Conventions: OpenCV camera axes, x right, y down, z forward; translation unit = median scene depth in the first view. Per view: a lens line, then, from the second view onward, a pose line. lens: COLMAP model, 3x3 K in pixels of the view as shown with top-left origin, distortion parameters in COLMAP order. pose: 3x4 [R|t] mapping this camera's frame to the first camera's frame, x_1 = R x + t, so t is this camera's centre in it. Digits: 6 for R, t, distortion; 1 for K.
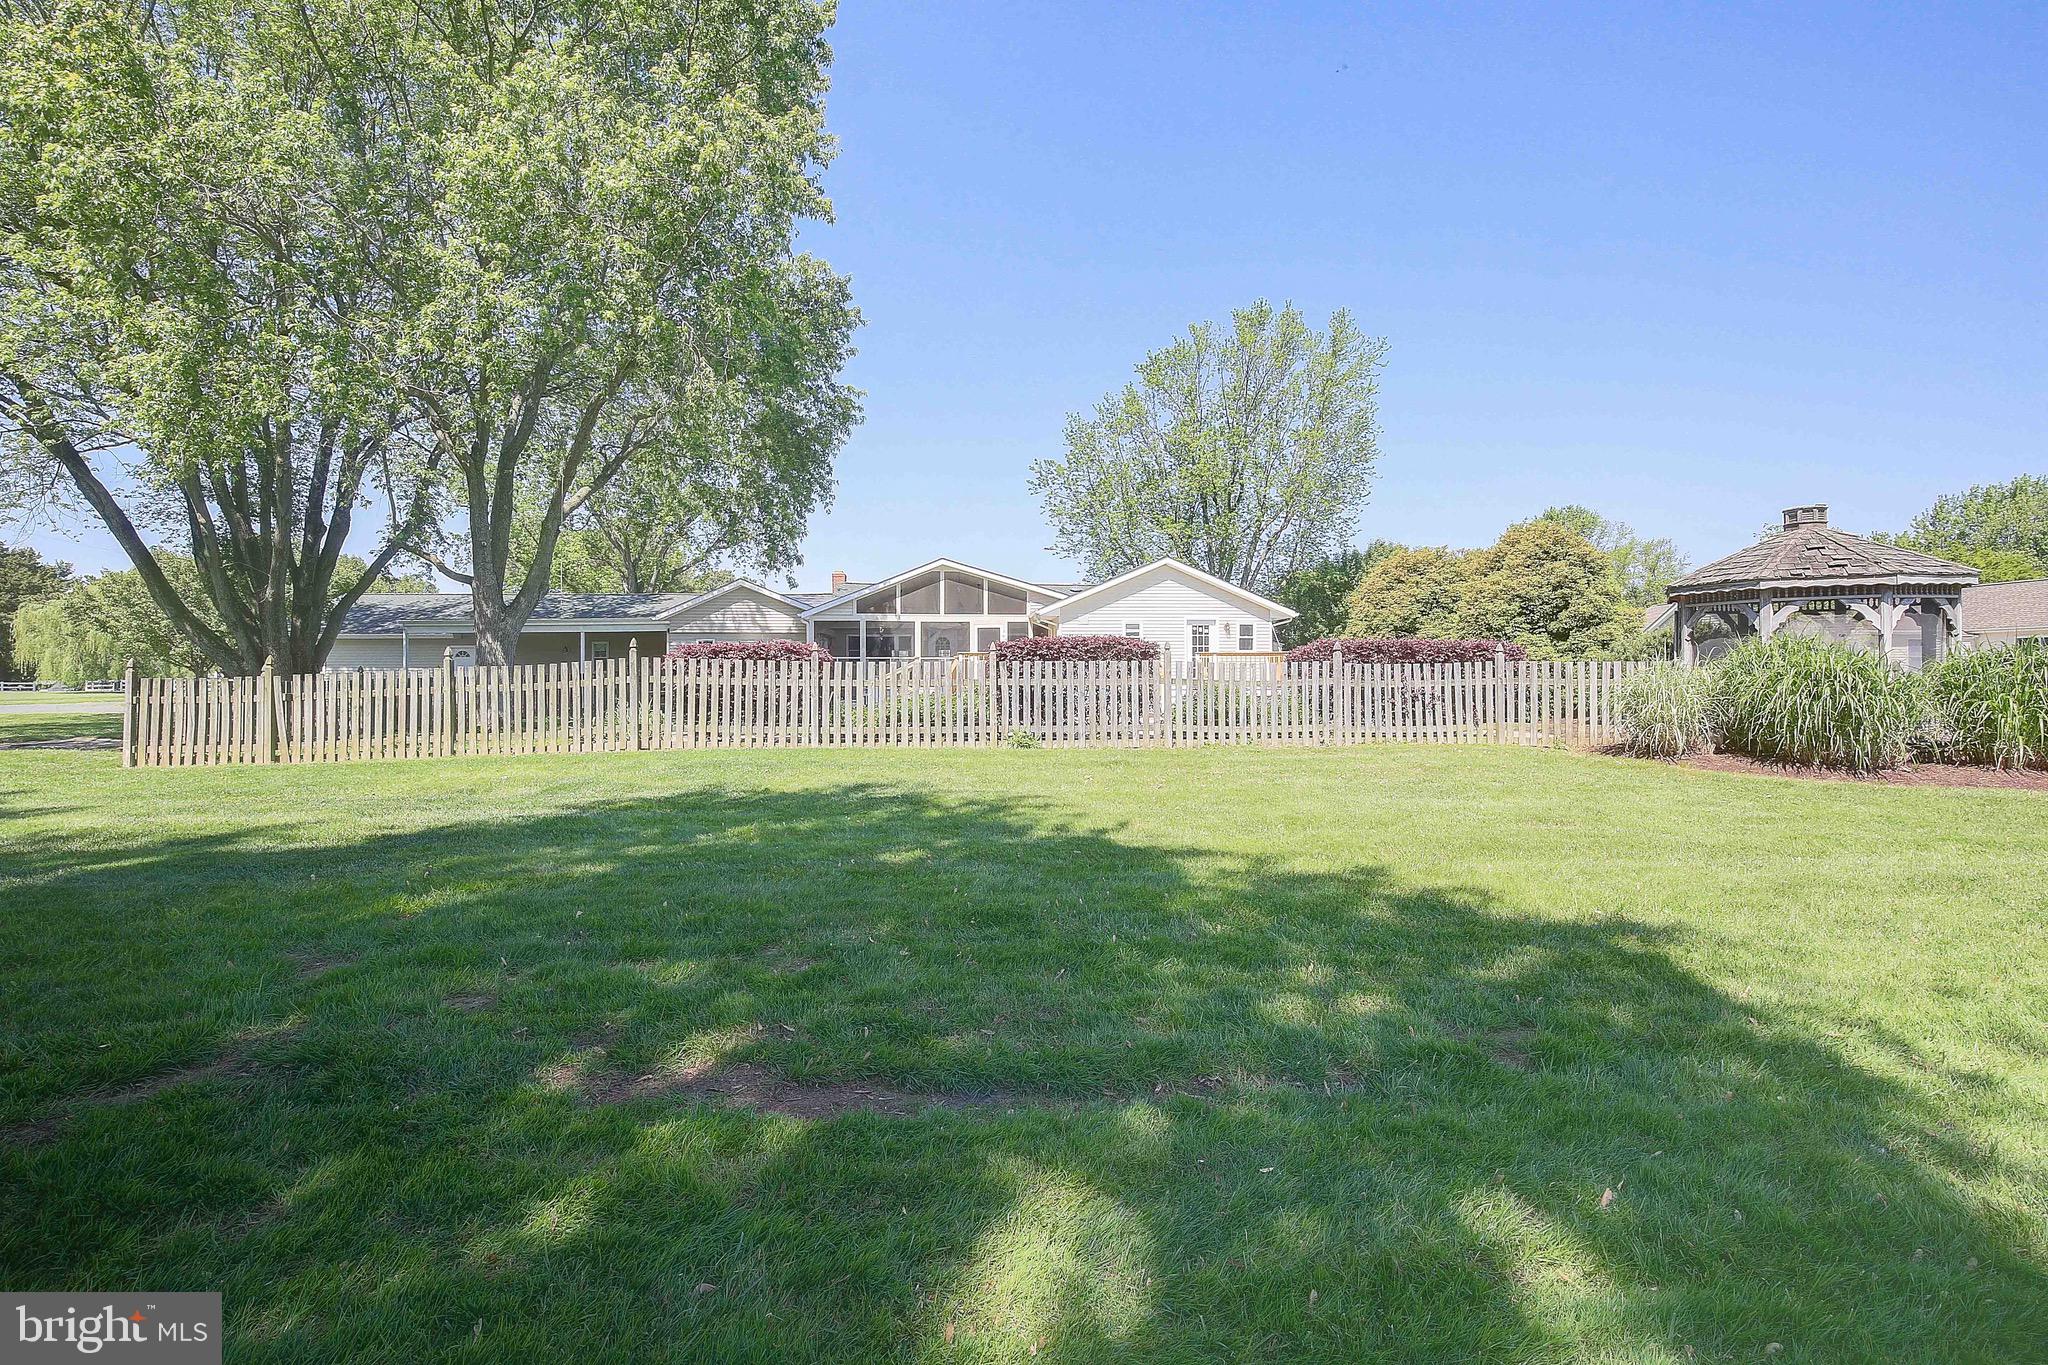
lens RADIAL K [[936.3, 0, 1015.9], [0, 936.3, 676.6], [0, 0, 1]] dist [0.002022, 0.000941]
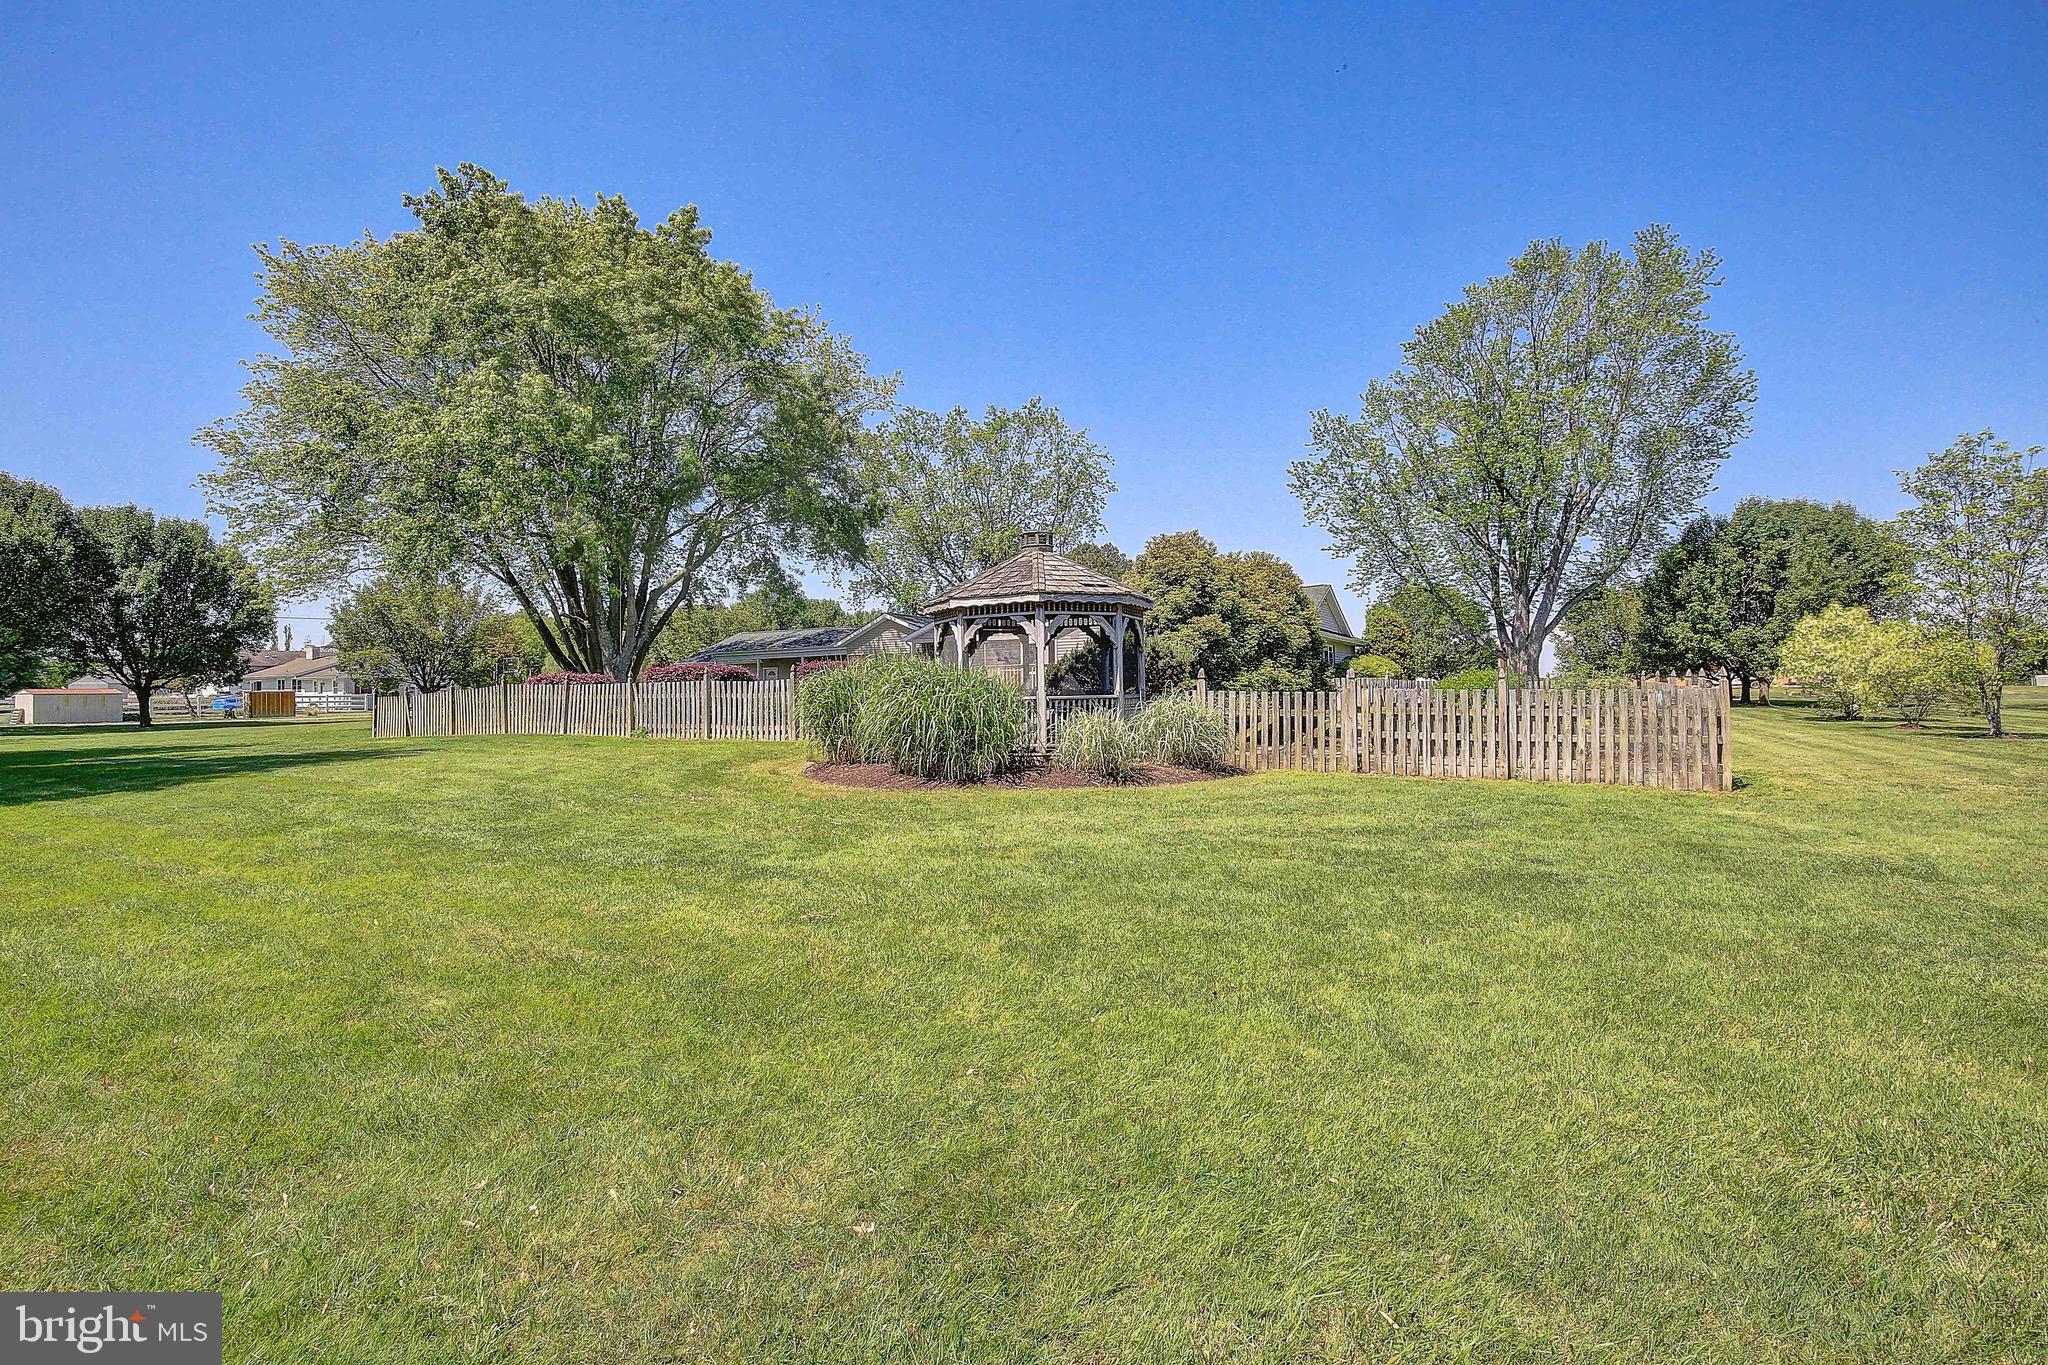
lens RADIAL K [[943.0, 0, 1027.5], [0, 943.0, 682.5], [0, 0, 1]] dist [-0.033854, 0.004890]
pose [[0.837510, -0.009433, -0.546341, 0.321566], [0.009608, 0.999951, -0.002536, -0.000720], [0.546338, -0.003125, 0.837559, 0.020879]]
